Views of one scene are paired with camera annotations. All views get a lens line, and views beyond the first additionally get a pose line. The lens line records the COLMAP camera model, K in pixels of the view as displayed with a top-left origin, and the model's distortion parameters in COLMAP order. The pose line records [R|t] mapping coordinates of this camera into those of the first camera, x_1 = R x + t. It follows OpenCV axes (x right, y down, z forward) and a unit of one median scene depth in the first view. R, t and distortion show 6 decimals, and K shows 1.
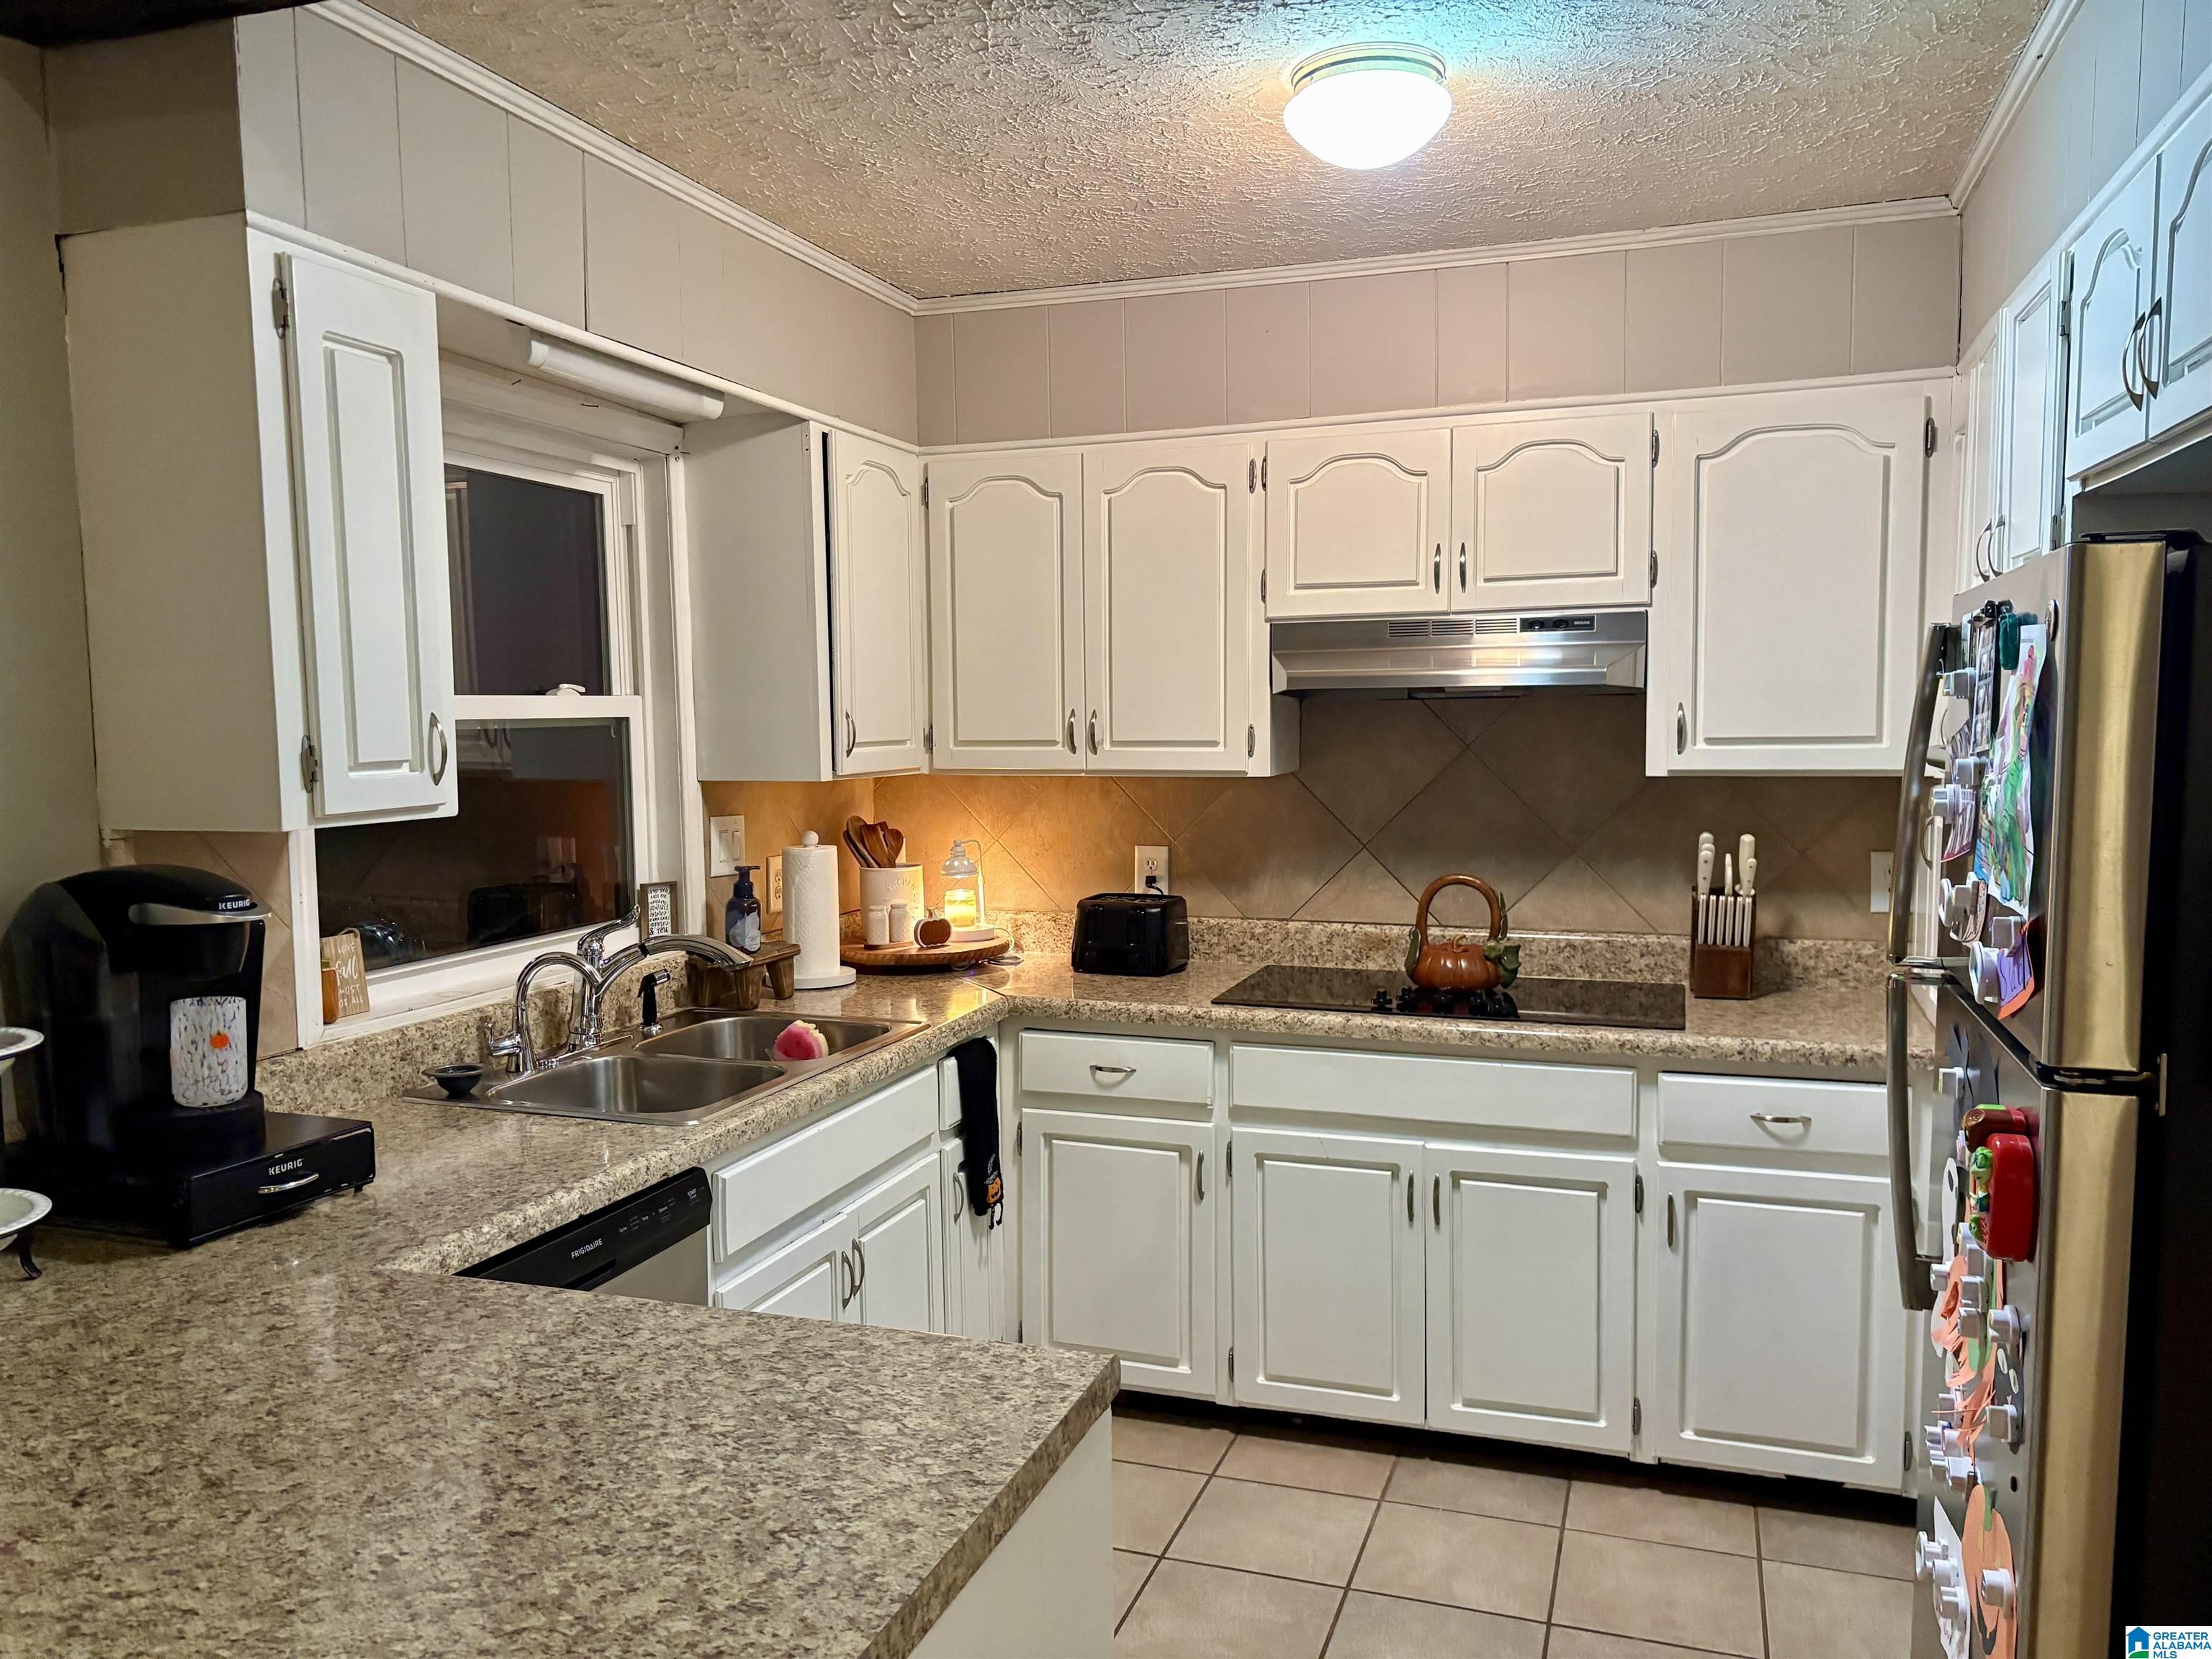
lens RADIAL K [[1649.3, 0, 1106.0], [0, 1649.3, 829.5], [0, 0, 1]] dist [0.112576, -0.256277]
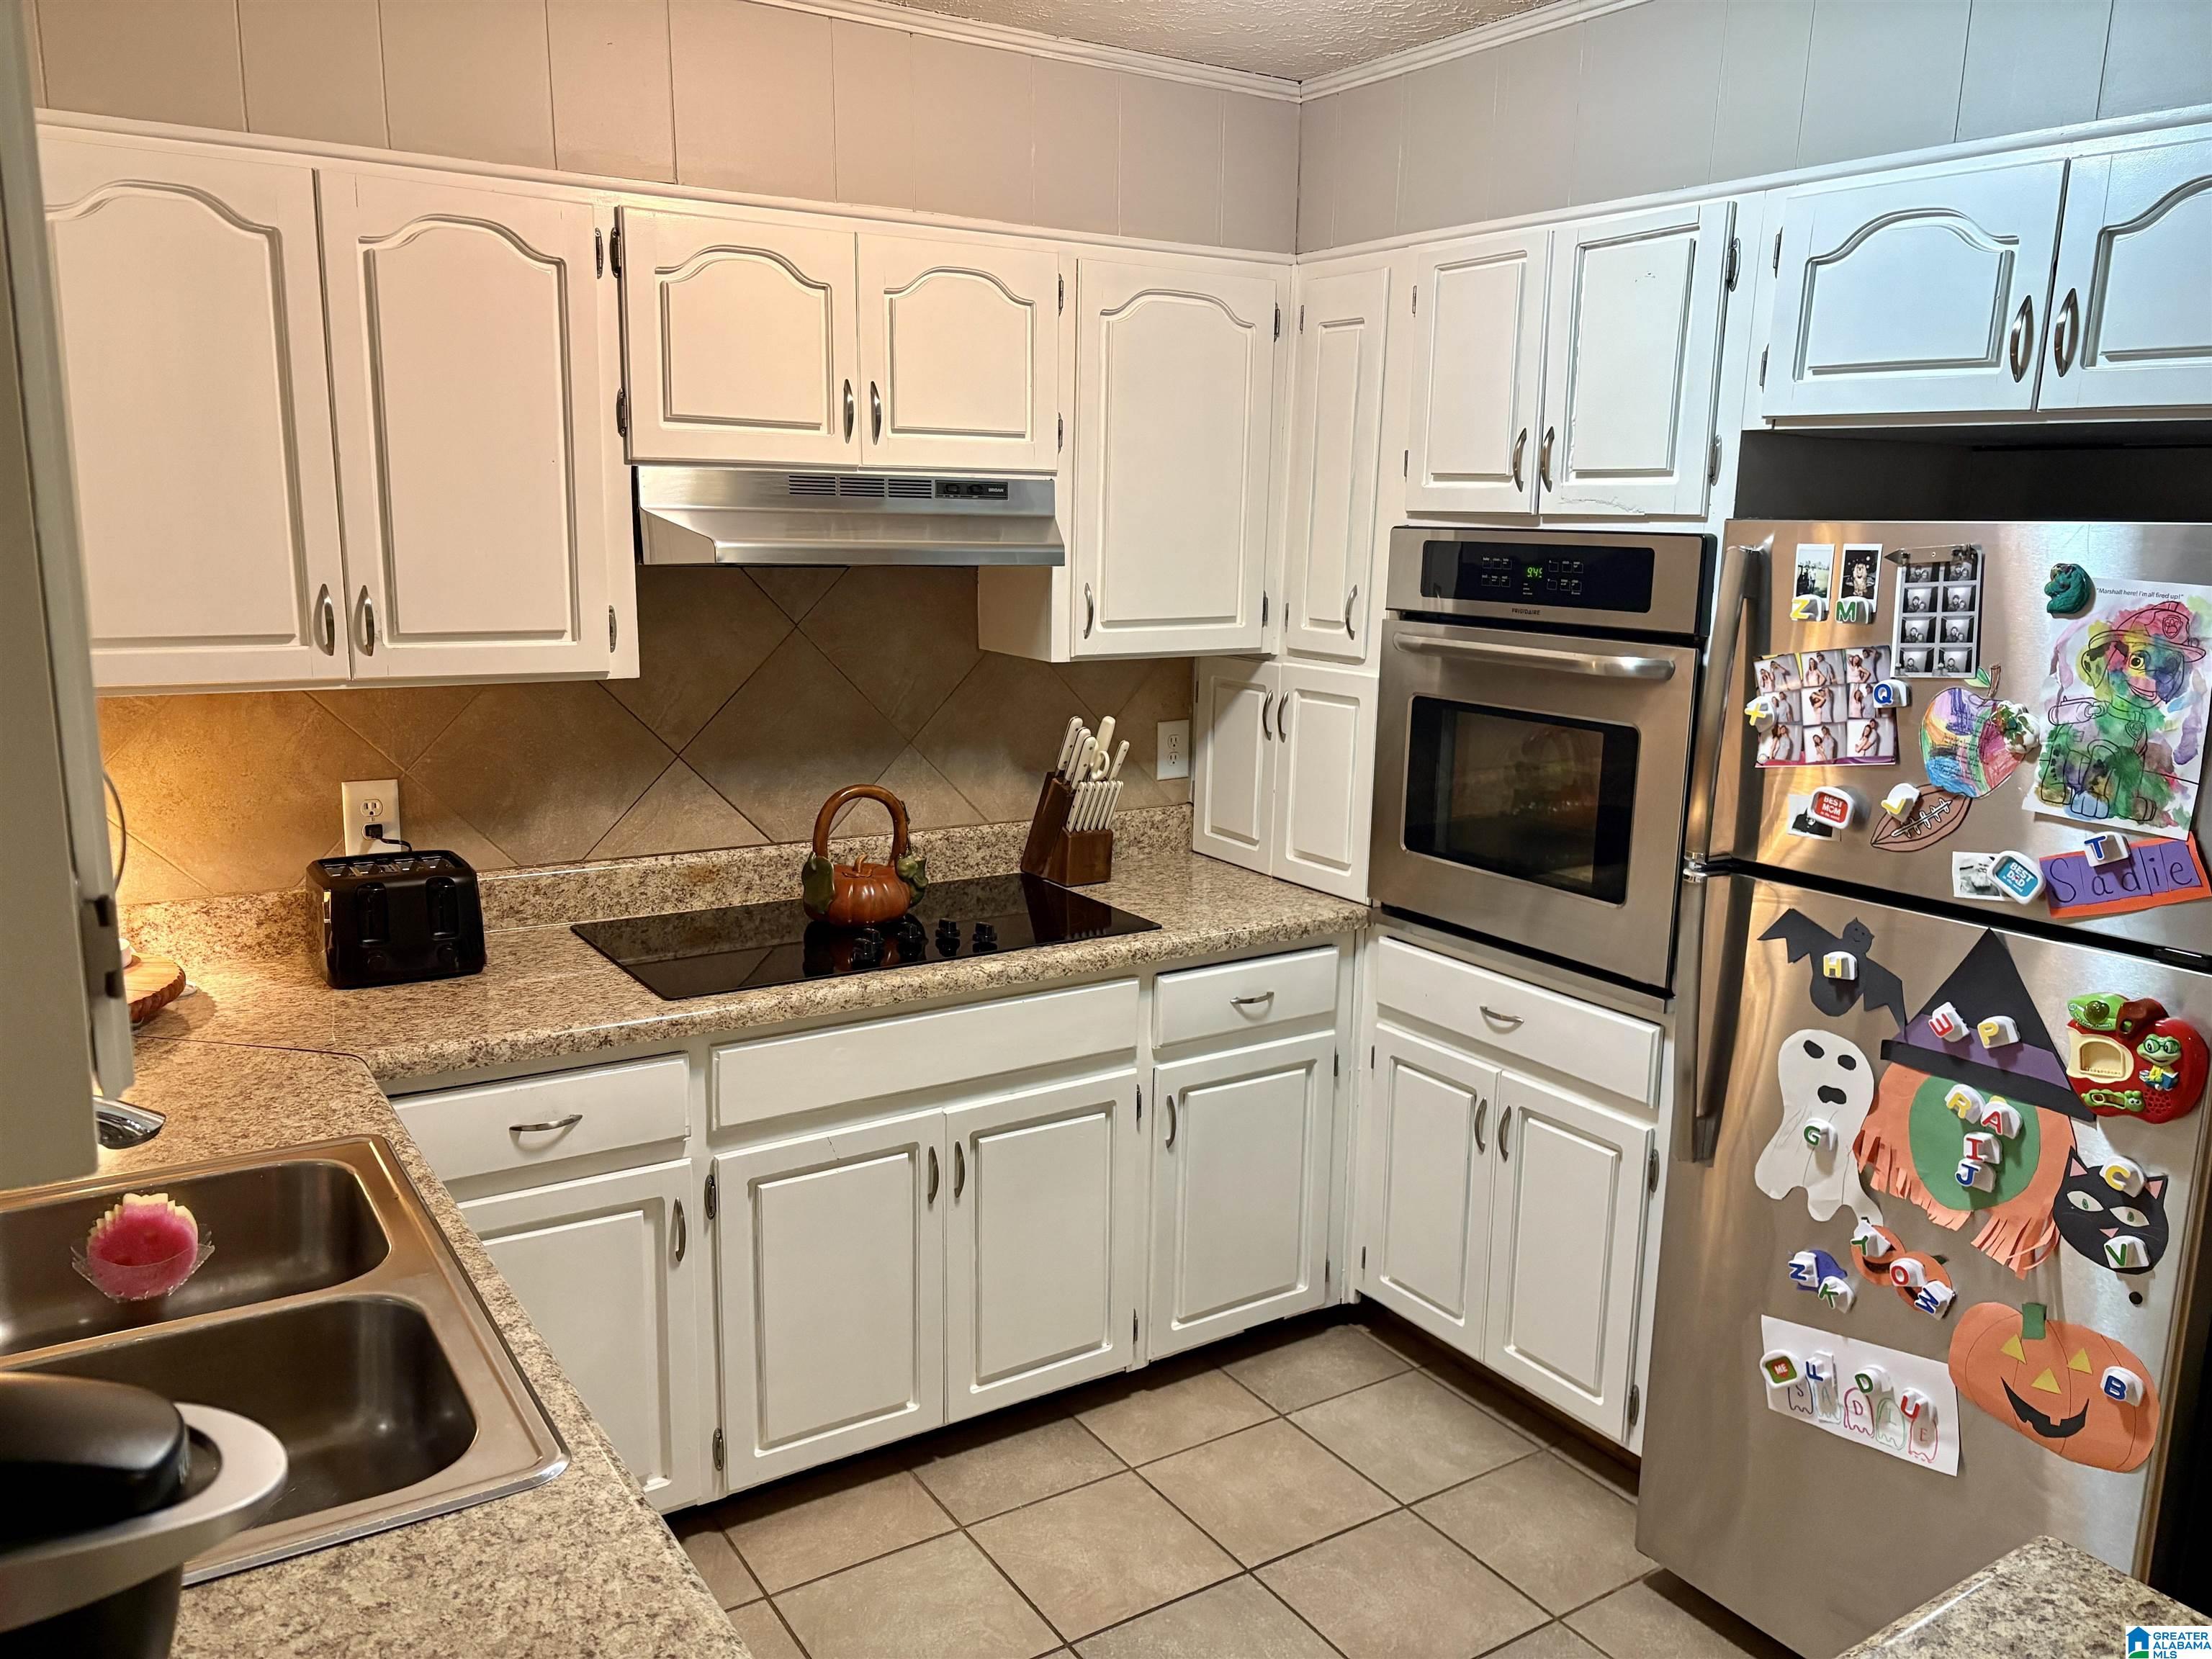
lens RADIAL K [[1649.3, 0, 1106.0], [0, 1649.3, 829.5], [0, 0, 1]] dist [0.112576, -0.256277]
pose [[0.605968, -0.127952, 0.785131, -0.375009], [0.032279, 0.990121, 0.136447, -0.061392], [-0.794834, -0.057339, 0.604112, 0.397550]]
